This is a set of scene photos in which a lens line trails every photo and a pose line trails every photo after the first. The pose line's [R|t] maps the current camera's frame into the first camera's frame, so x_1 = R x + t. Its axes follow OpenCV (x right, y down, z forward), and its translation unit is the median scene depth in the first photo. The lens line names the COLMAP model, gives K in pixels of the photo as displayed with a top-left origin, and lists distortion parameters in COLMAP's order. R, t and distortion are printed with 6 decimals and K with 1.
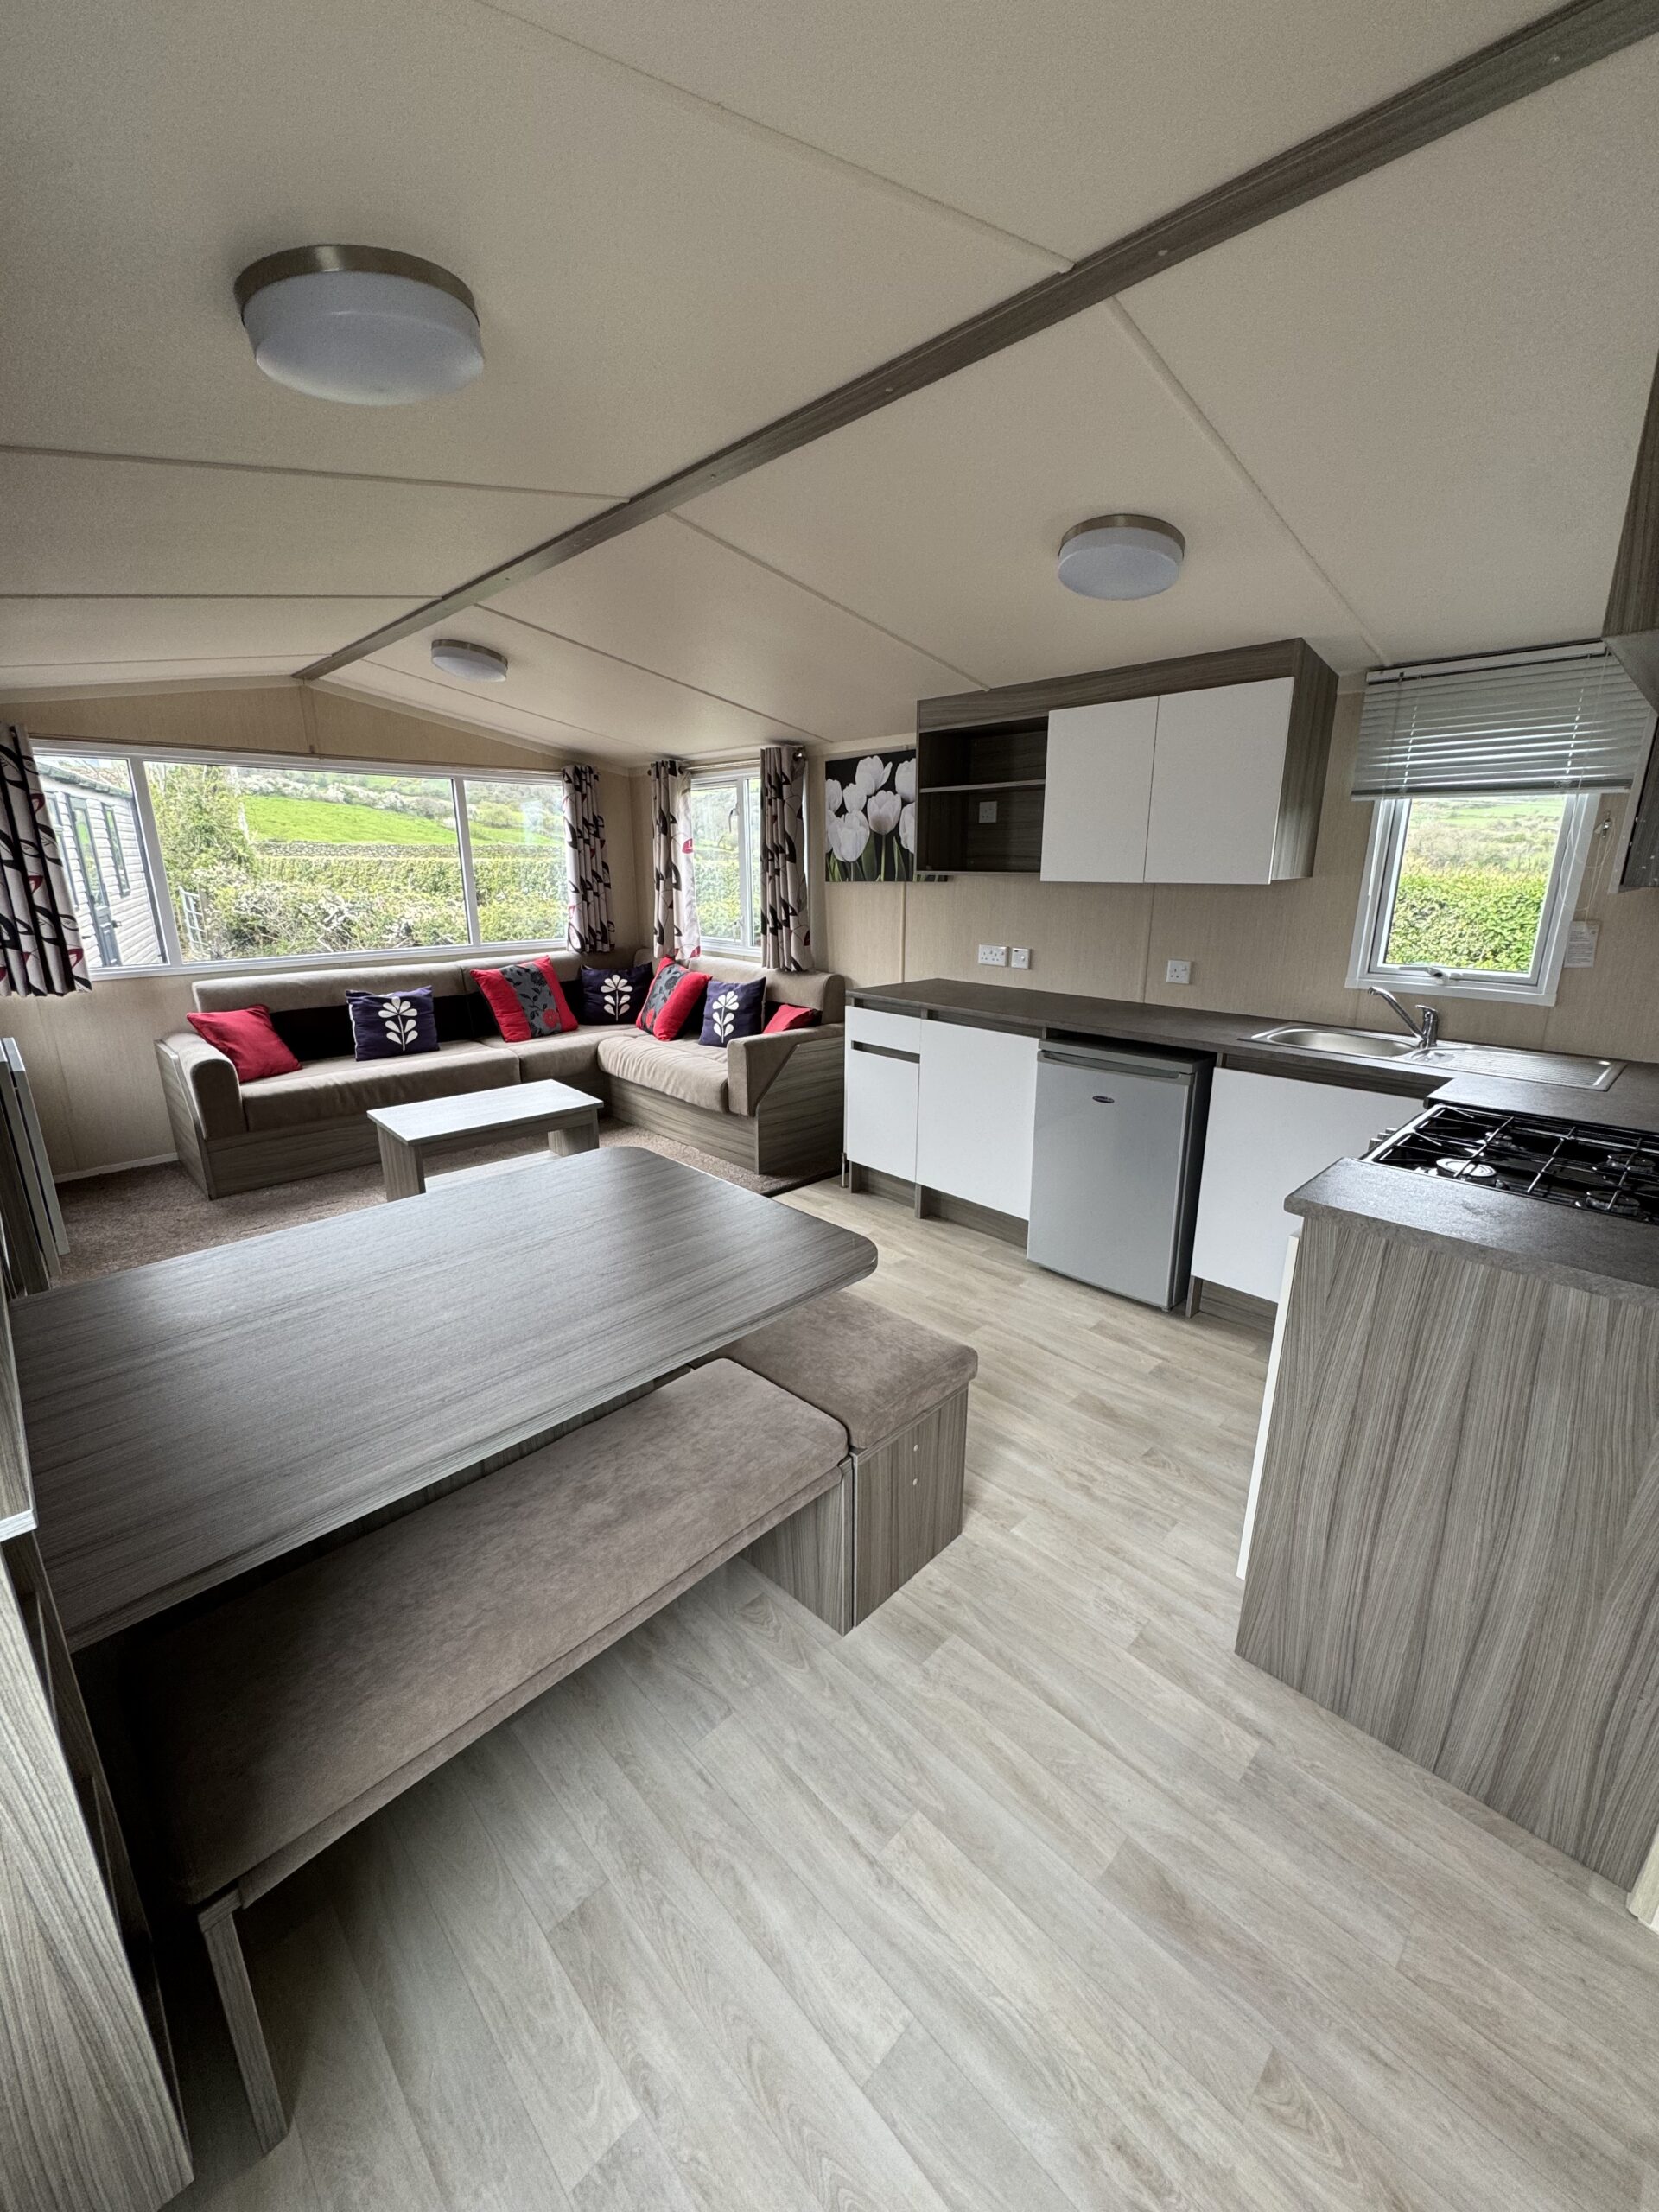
lens RADIAL K [[875.5, 0, 837.1], [0, 875.5, 1102.5], [0, 0, 1]] dist [-0.002825, 0.000449]
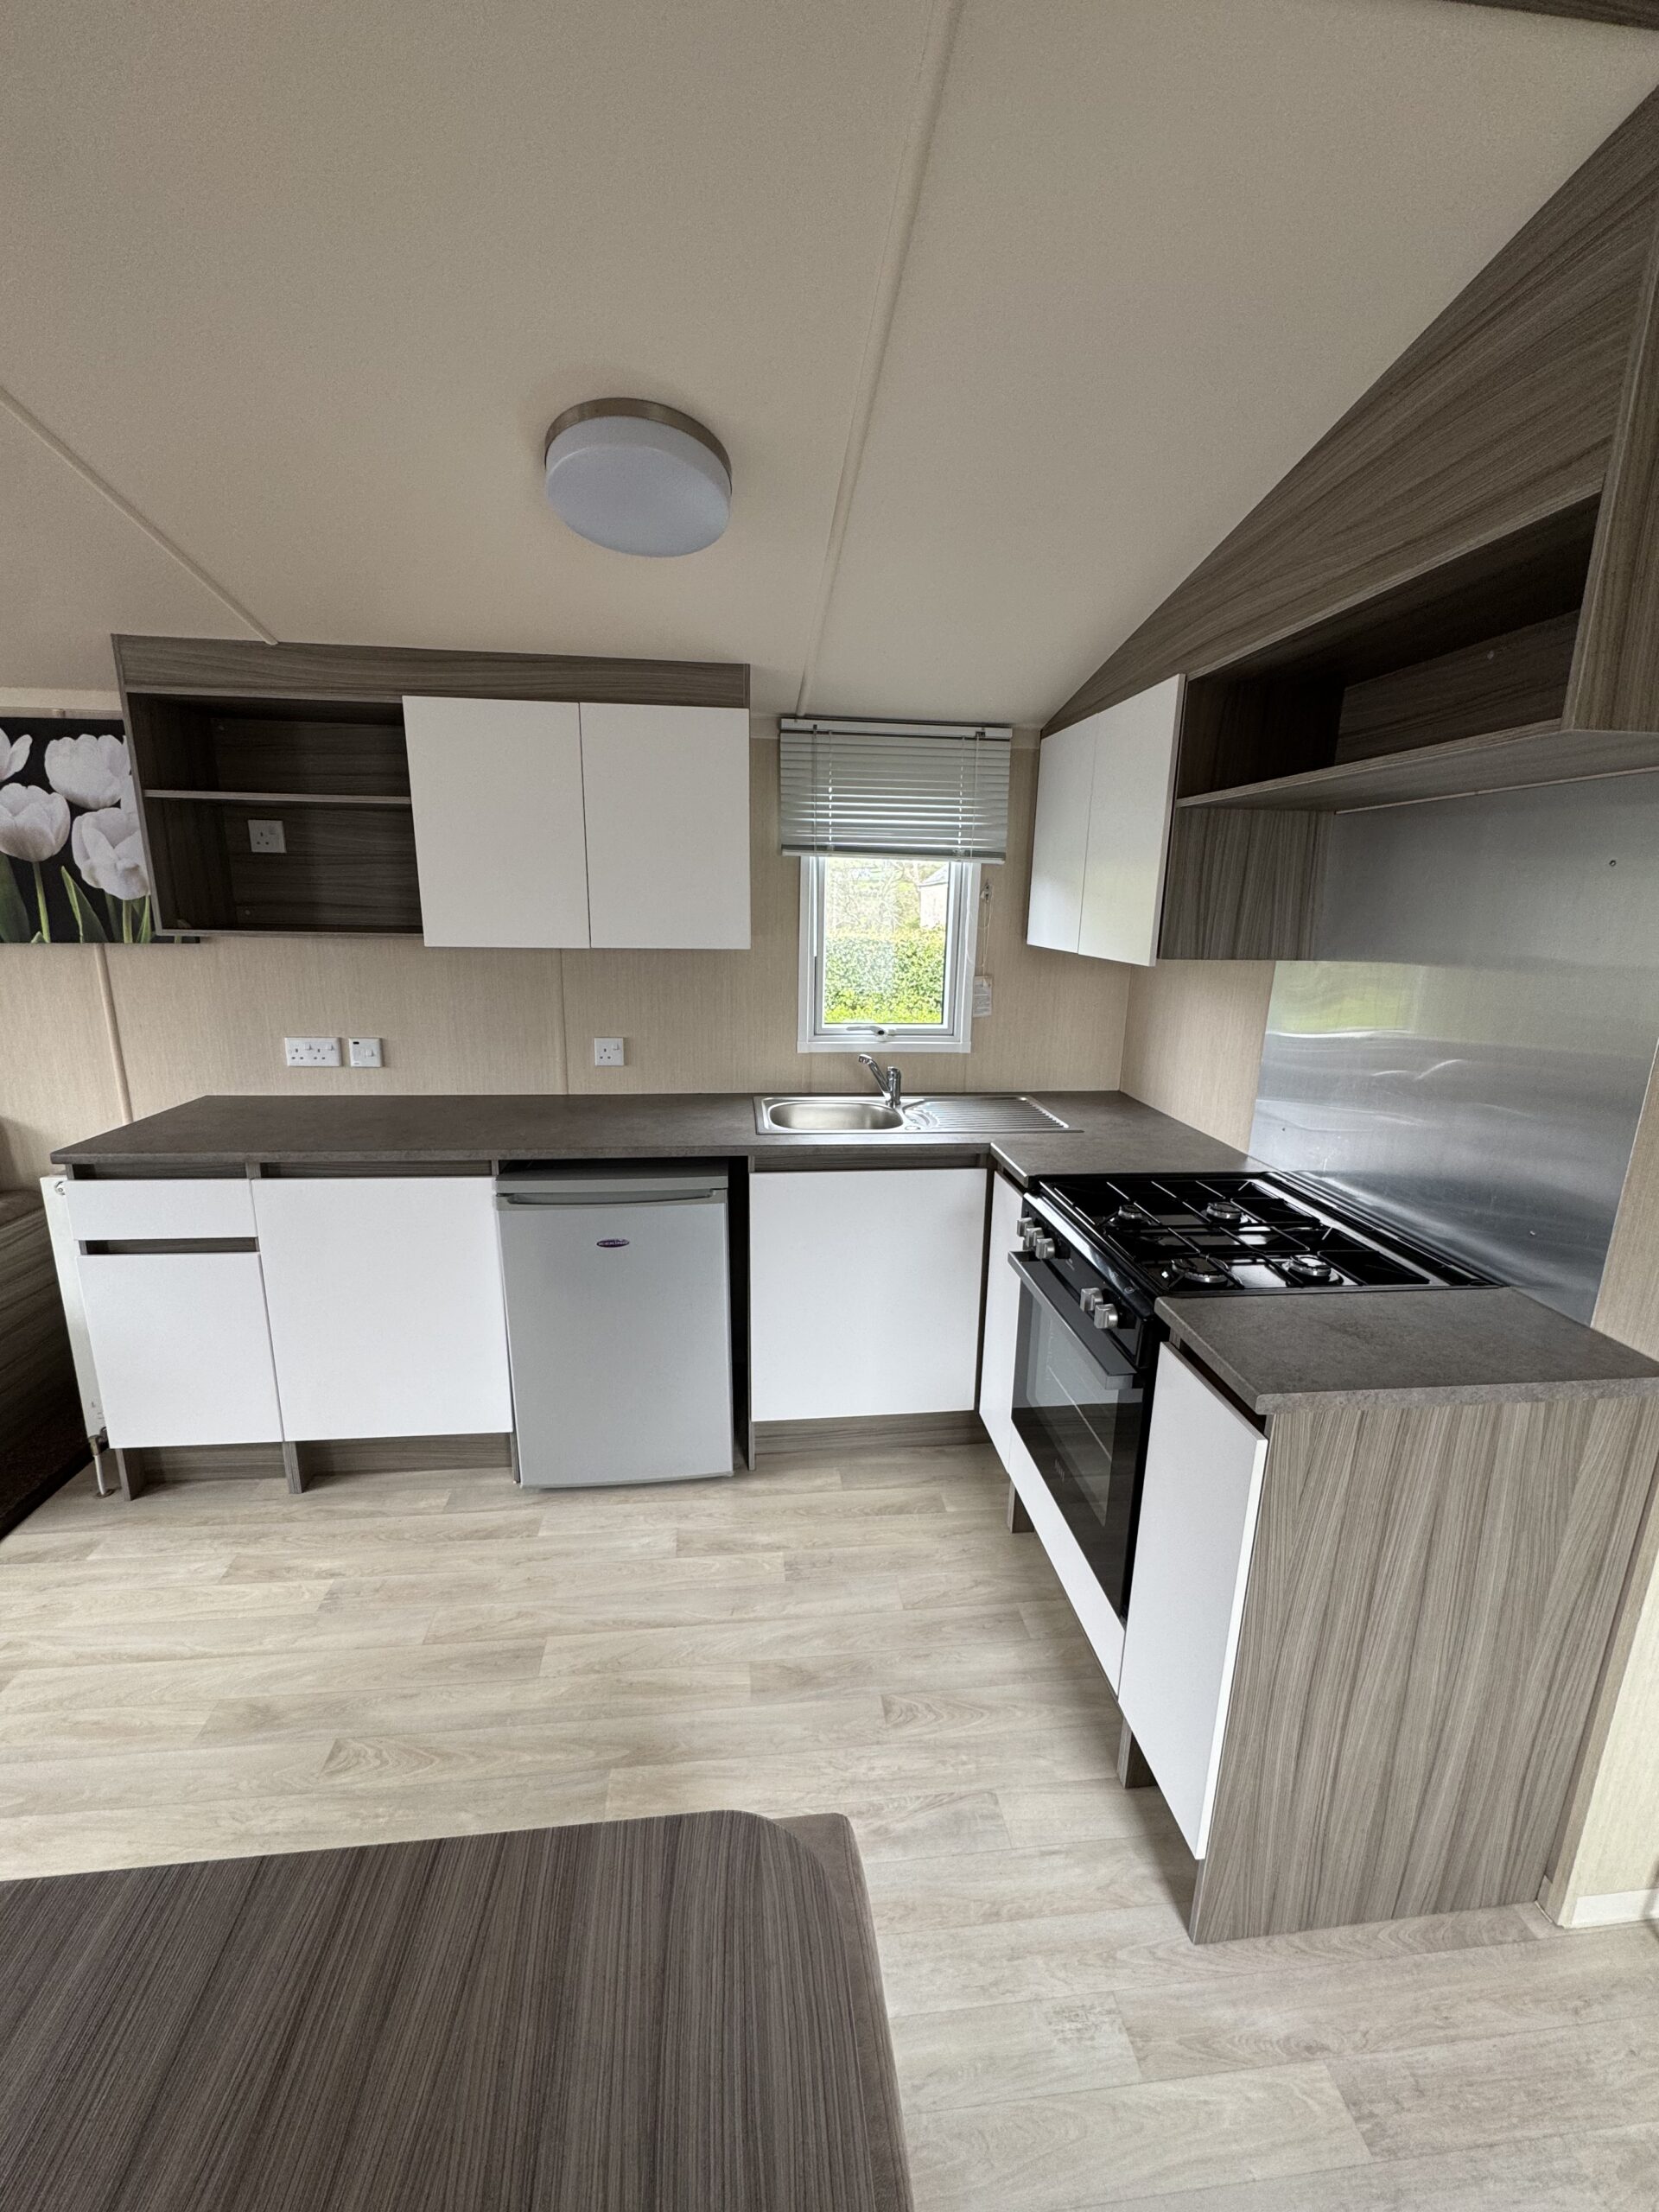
lens RADIAL K [[875.5, 0, 823.6], [0, 875.5, 1103.5], [0, 0, 1]] dist [-0.002825, 0.000449]
pose [[0.617687, -0.169268, 0.767992, -0.130791], [0.190920, 0.979623, 0.062357, -0.130126], [-0.762897, 0.108108, 0.637417, 0.383437]]
